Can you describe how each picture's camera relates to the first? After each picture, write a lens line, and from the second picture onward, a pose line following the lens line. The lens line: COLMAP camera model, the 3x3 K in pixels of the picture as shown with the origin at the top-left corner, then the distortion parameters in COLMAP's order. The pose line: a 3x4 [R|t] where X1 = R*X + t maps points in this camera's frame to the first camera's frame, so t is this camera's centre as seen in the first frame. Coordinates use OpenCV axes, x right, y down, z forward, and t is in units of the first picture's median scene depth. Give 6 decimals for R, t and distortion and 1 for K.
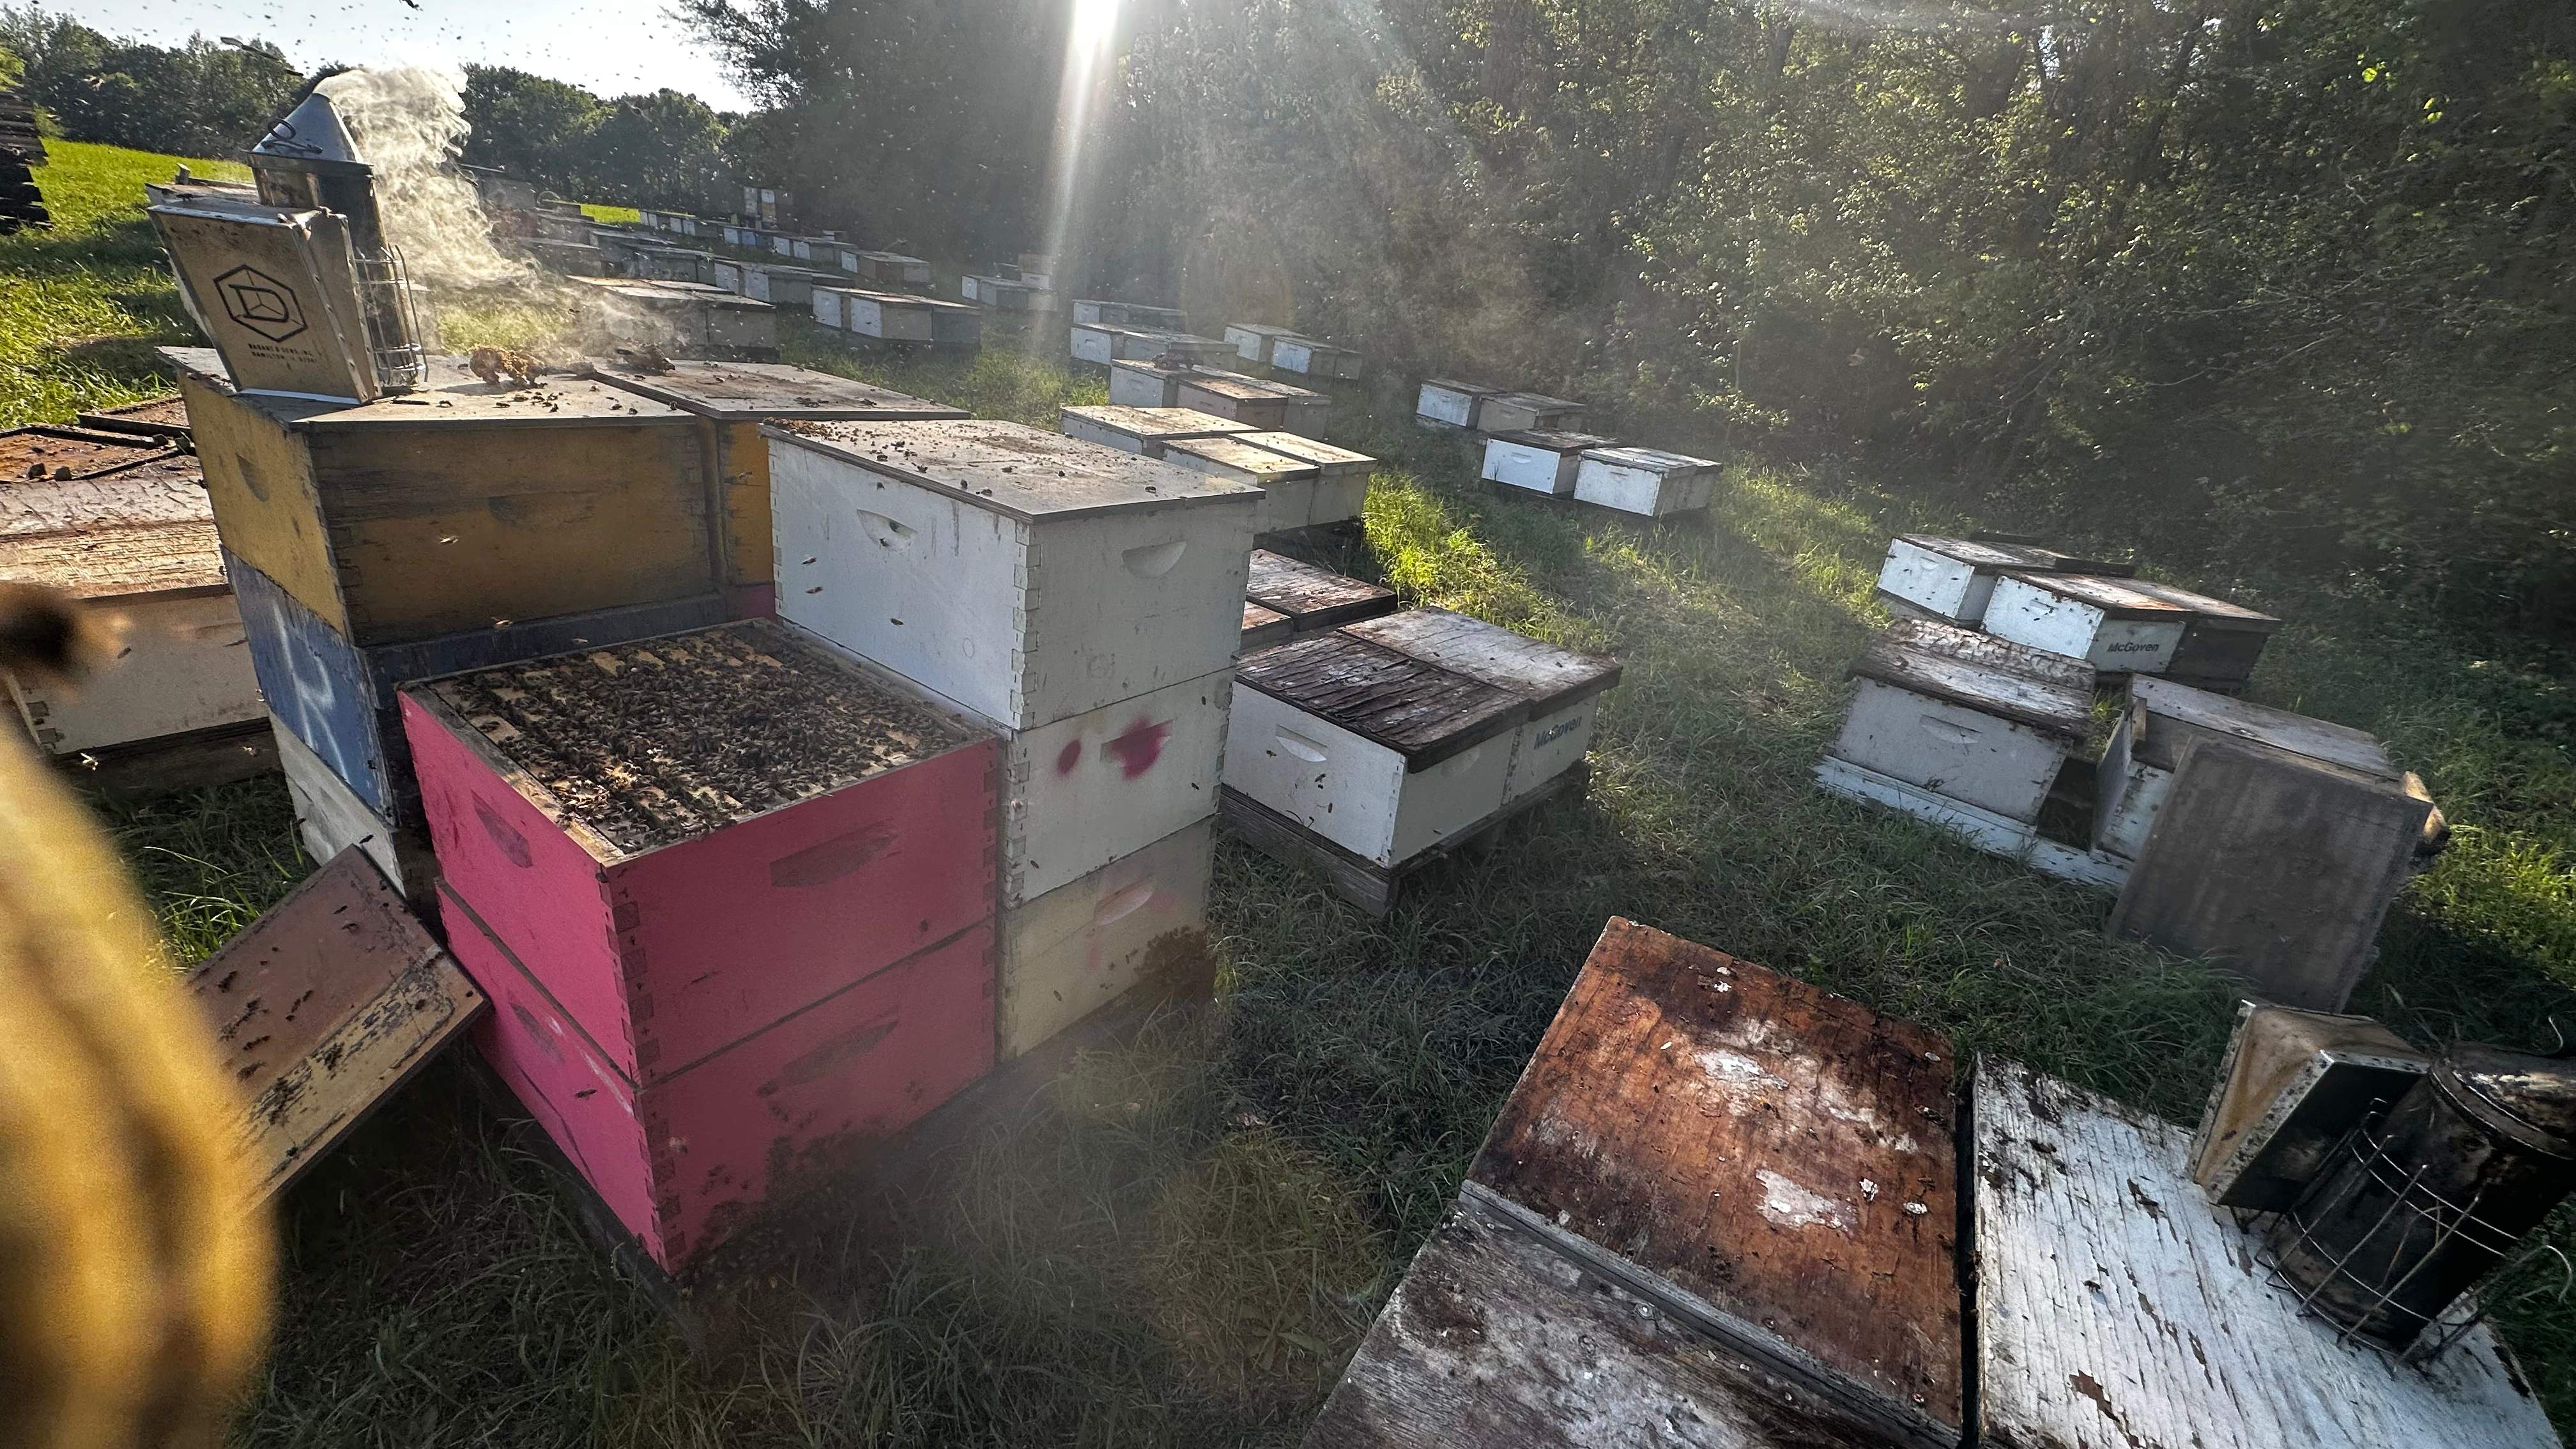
lens RADIAL K [[1025.8, 0, 1285.0], [0, 1025.8, 720.8], [0, 0, 1]] dist [-0.001768, 0.000622]
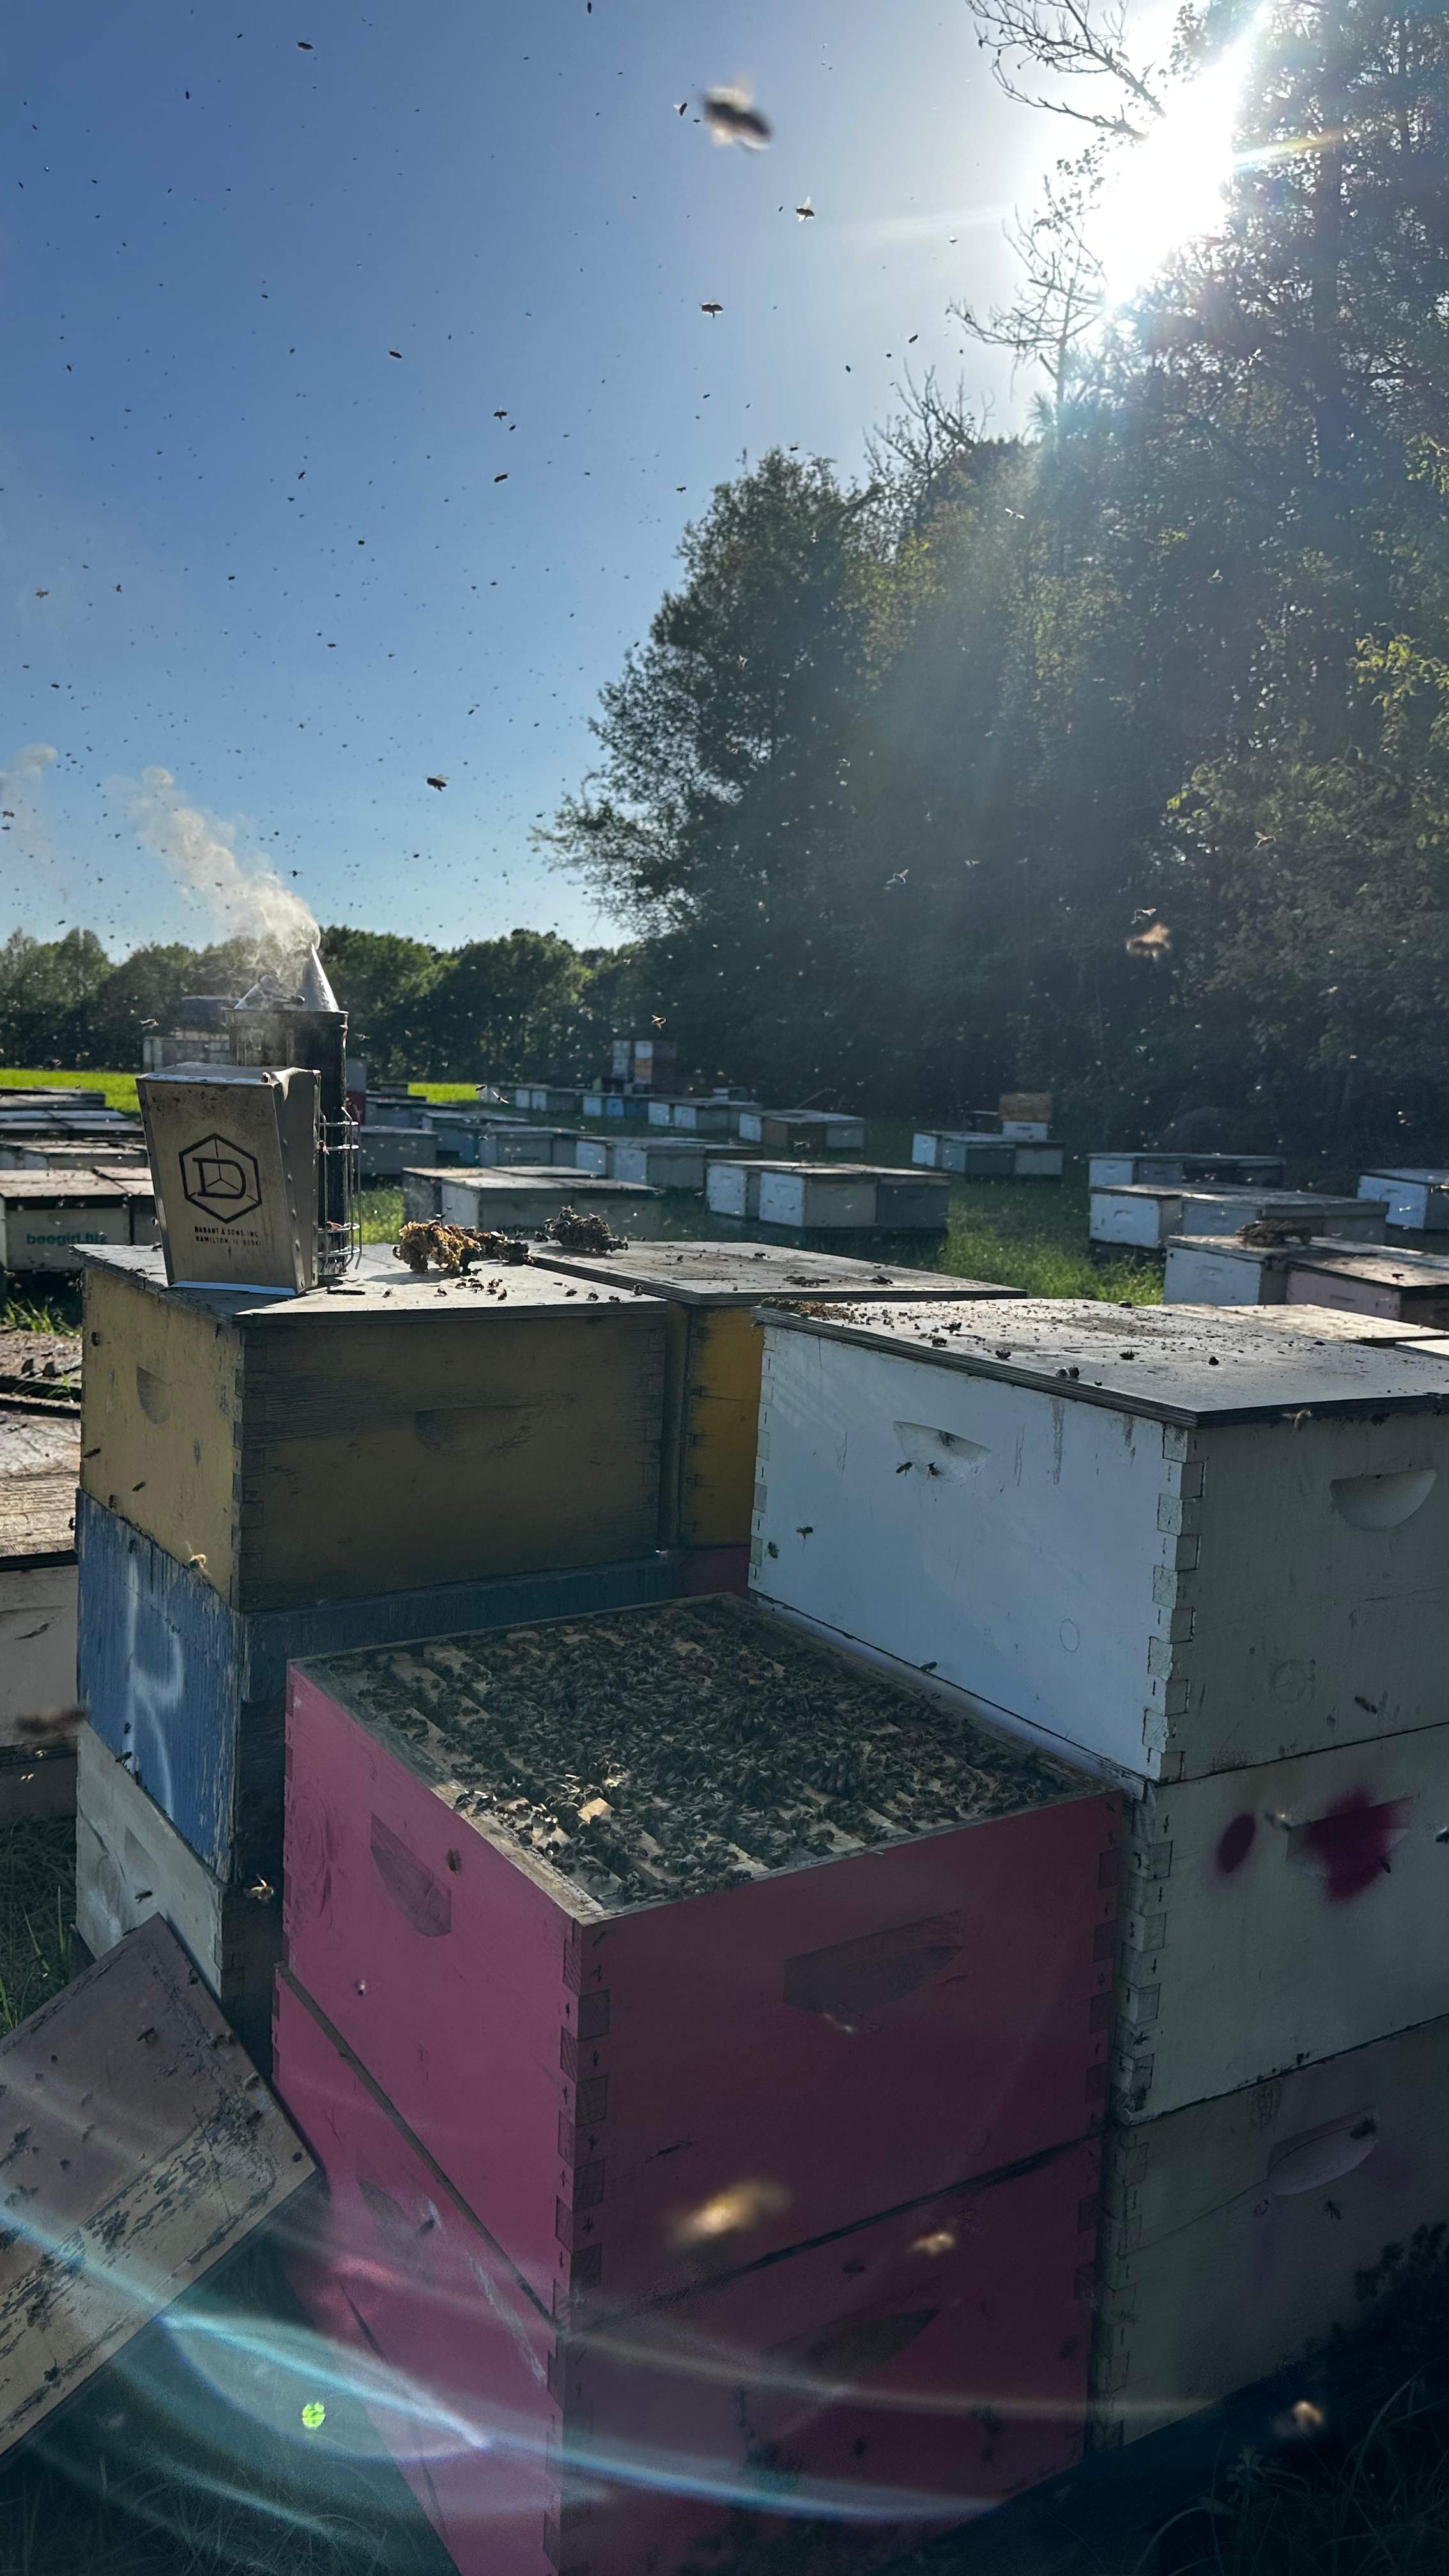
lens RADIAL K [[1794.9, 0, 737.6], [0, 1794.9, 1298.3], [0, 0, 1]] dist [0.191650, -0.405945]
pose [[0.929671, -0.042342, -0.365948, -0.060499], [-0.072578, 0.952851, -0.294631, 0.047644], [0.361169, 0.300470, 0.882765, -0.056818]]
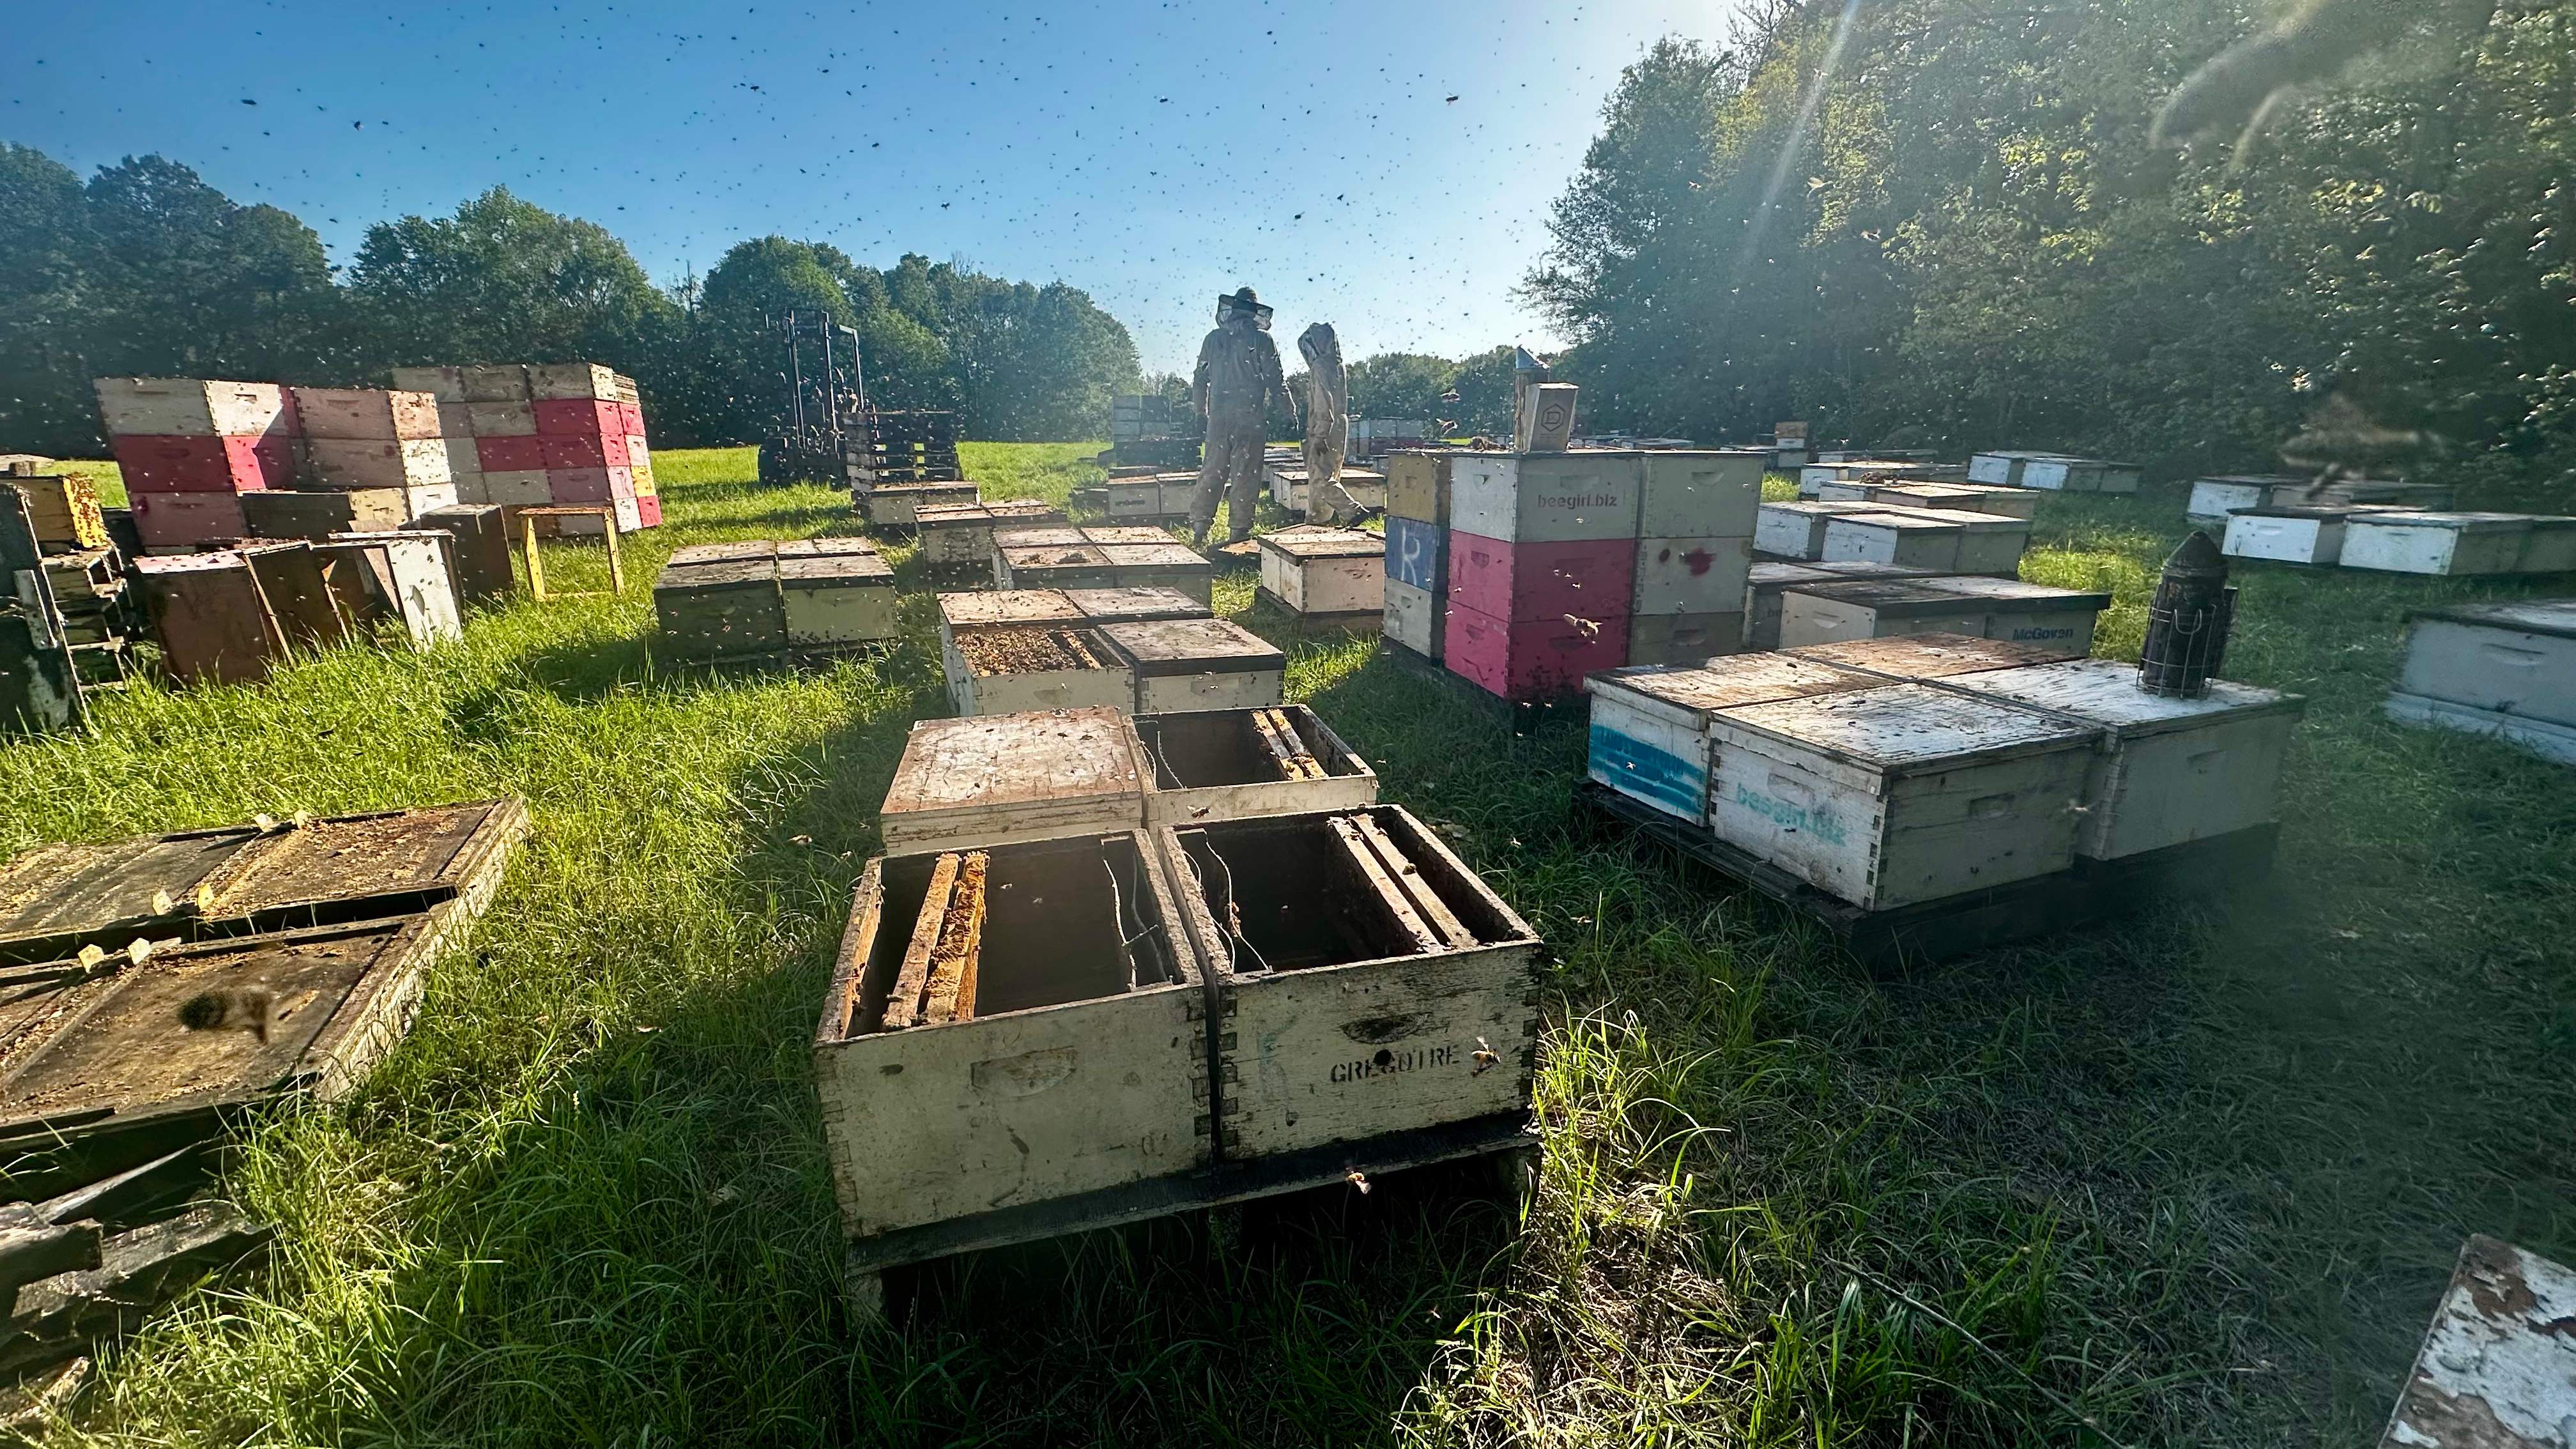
lens RADIAL K [[1032.1, 0, 1285.2], [0, 1032.1, 721.6], [0, 0, 1]] dist [0.000628, 0.000662]
pose [[0.767329, 0.042325, -0.639856, 0.520392], [-0.152073, 0.981366, -0.117453, 0.636303], [0.622961, 0.187429, 0.759467, -1.045582]]
